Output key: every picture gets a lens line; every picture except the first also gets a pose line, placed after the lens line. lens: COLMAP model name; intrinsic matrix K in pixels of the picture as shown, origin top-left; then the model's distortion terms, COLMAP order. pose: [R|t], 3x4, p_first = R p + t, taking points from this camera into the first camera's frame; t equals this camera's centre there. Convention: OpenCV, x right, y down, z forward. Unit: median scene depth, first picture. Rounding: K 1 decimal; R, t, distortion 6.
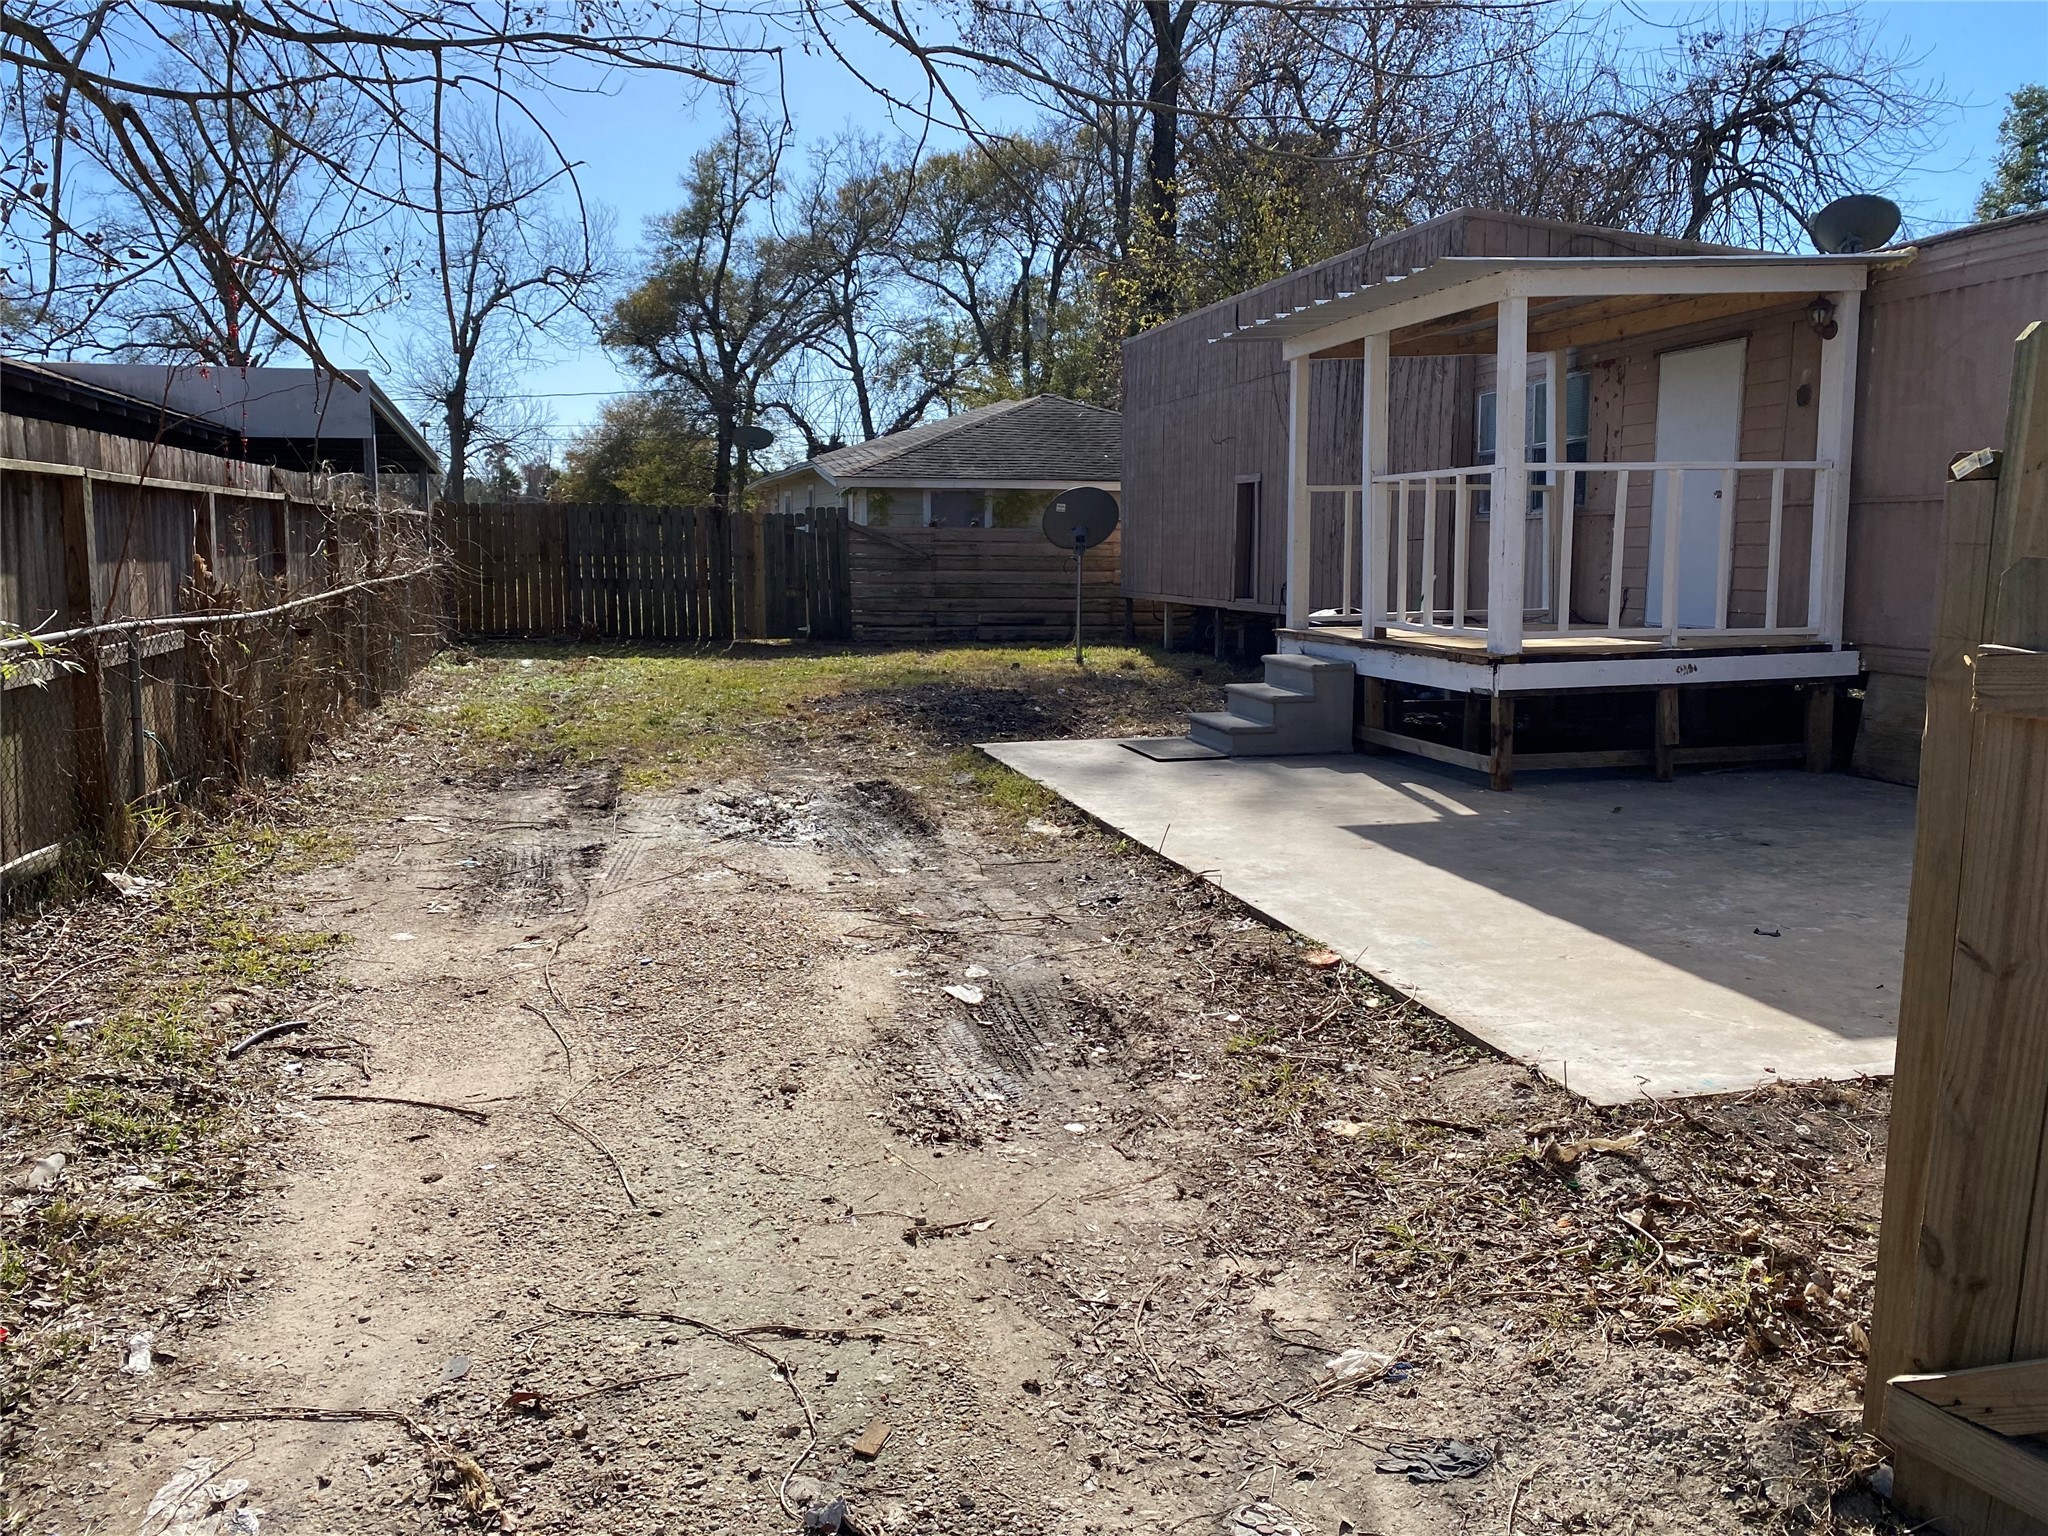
lens RADIAL K [[1565.8, 0, 1024.9], [0, 1565.8, 756.2], [0, 0, 1]] dist [0.034644, -0.030426]
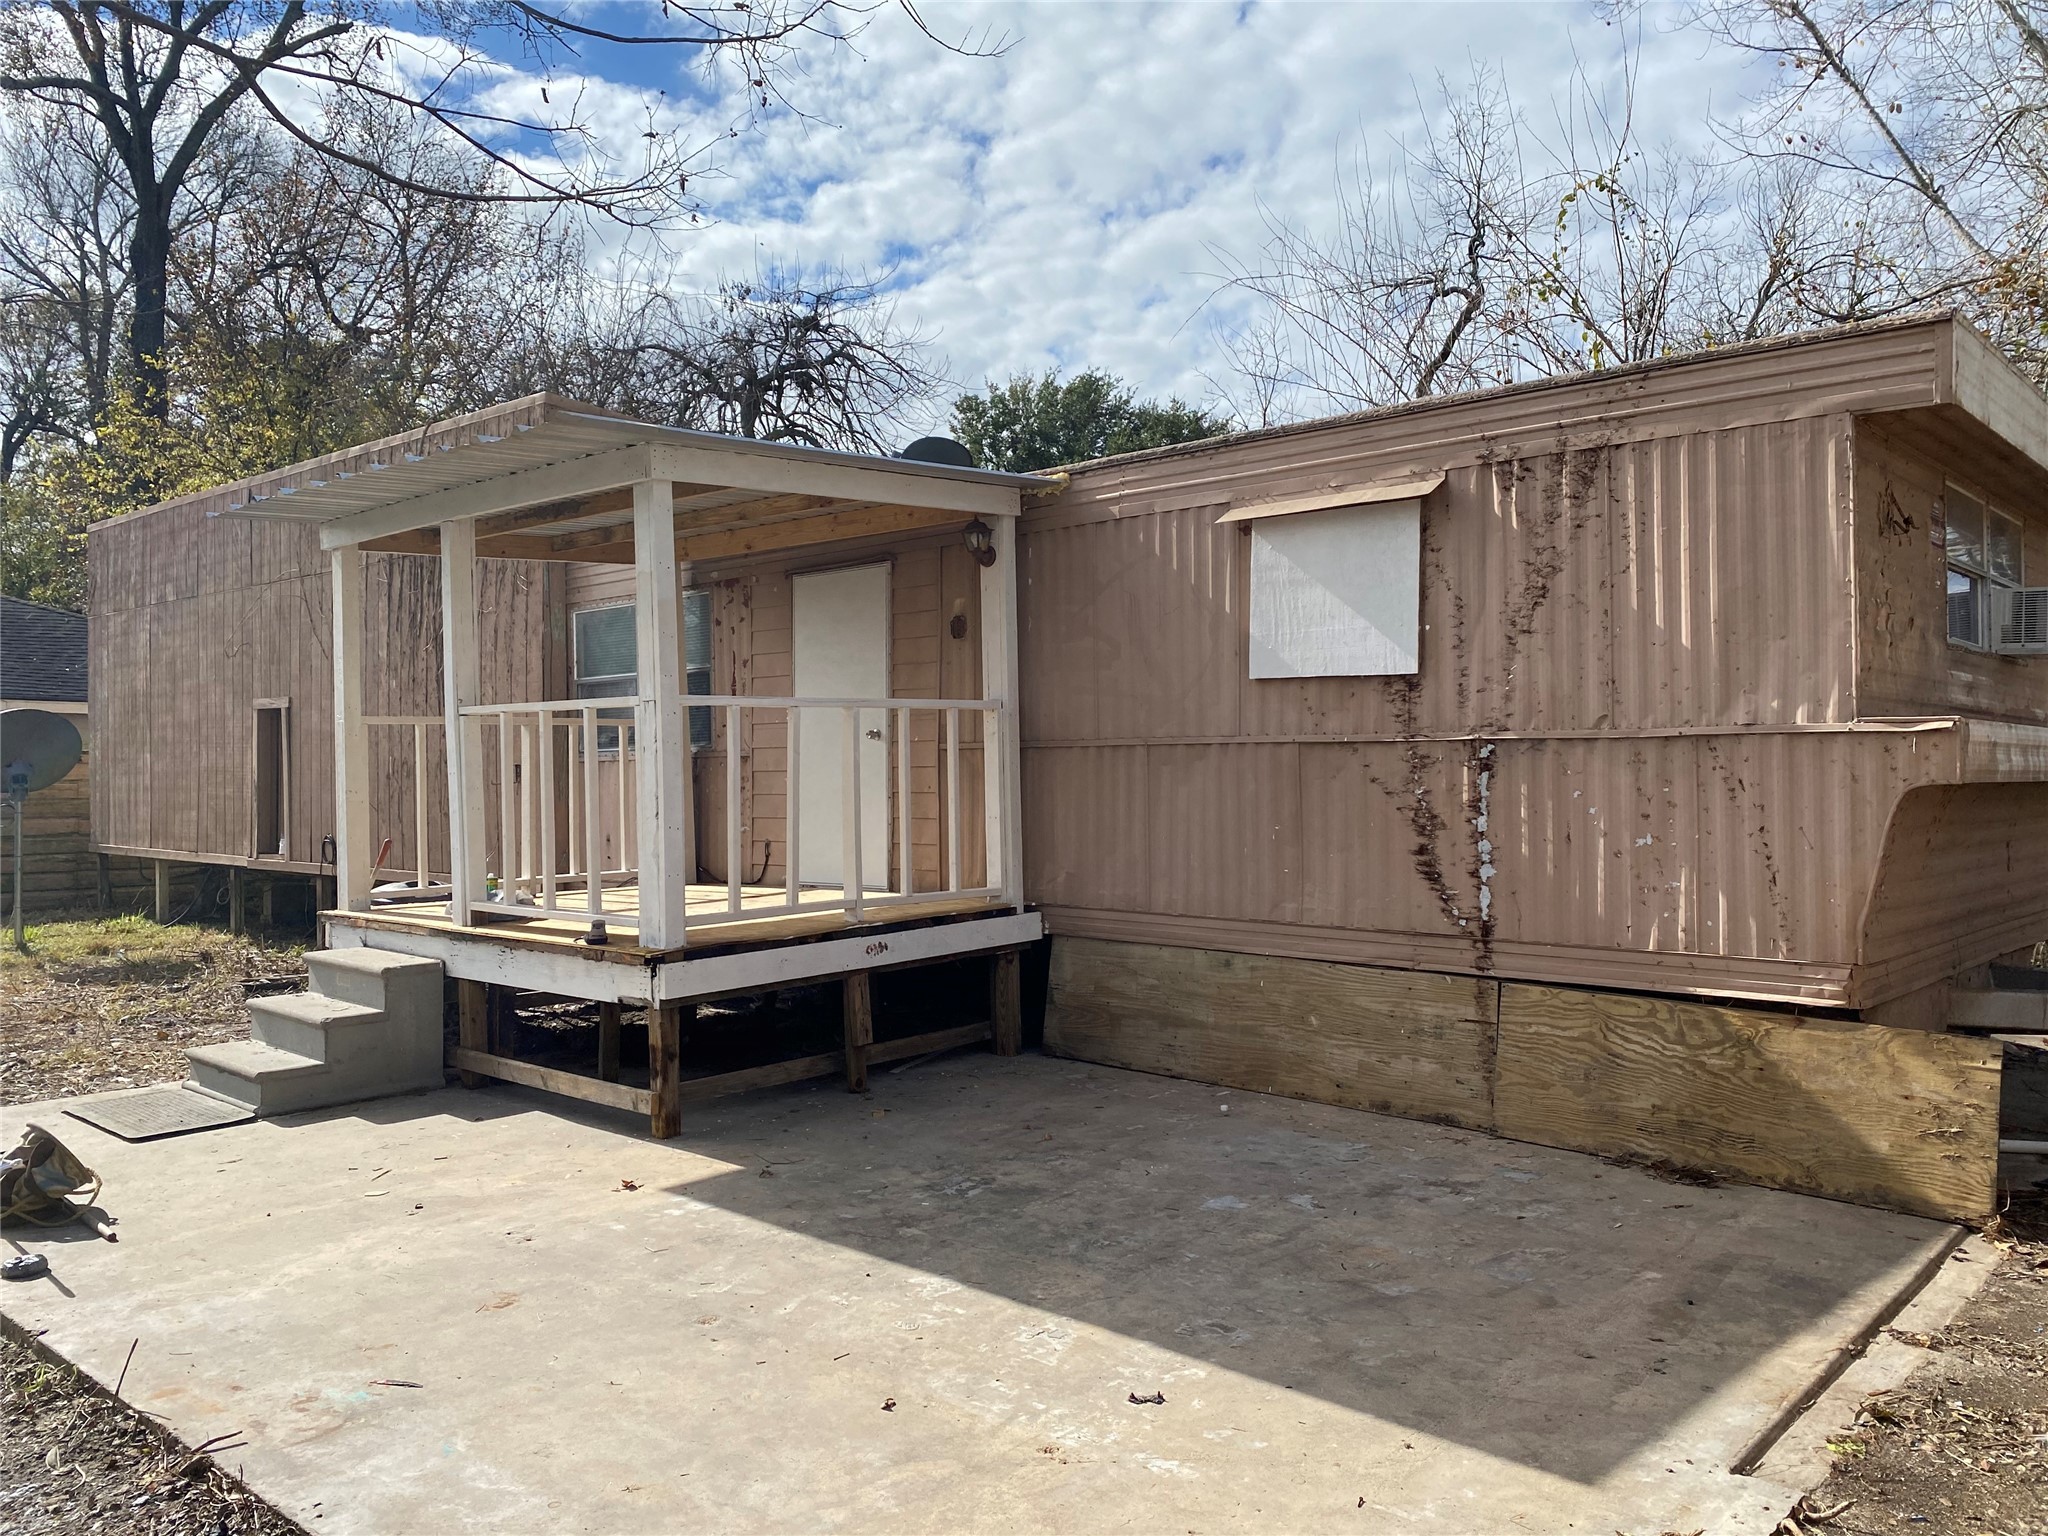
lens RADIAL K [[1565.8, 0, 1024.9], [0, 1565.8, 756.2], [0, 0, 1]] dist [0.034644, -0.030426]
pose [[0.832438, -0.002844, 0.554111, 0.017111], [0.081422, 0.989760, -0.117240, -0.025288], [-0.548103, 0.142712, 0.824146, 0.132915]]
